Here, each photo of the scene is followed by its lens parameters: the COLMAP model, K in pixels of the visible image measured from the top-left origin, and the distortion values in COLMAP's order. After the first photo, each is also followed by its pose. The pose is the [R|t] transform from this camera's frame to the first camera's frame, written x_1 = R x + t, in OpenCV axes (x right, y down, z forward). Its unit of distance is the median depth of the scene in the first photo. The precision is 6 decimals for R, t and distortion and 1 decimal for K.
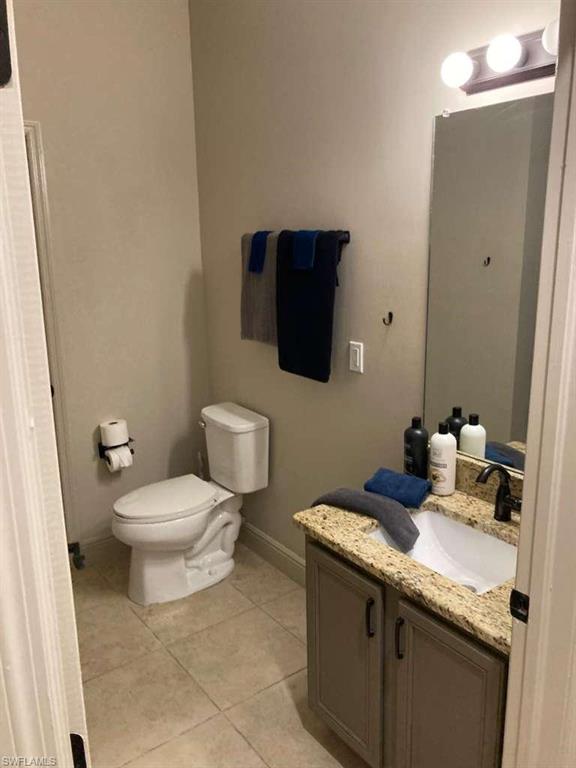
lens RADIAL K [[636.1, 0, 289.8], [0, 636.1, 379.2], [0, 0, 1]] dist [0.028569, -0.021090]
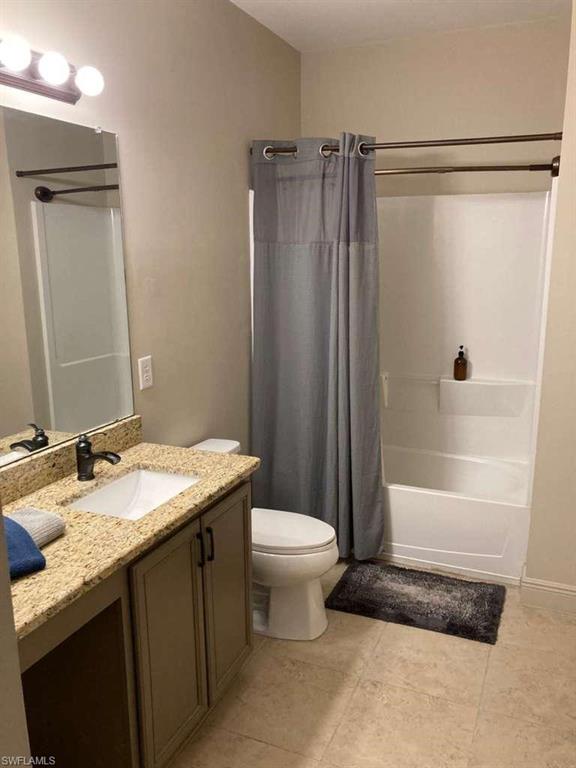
lens RADIAL K [[636.1, 0, 289.8], [0, 636.1, 379.2], [0, 0, 1]] dist [0.028569, -0.021090]
pose [[-0.509049, -0.159033, 0.845918, -0.897189], [0.206924, 0.931350, 0.299615, -0.243528], [-0.835495, 0.327559, -0.441196, 1.239521]]
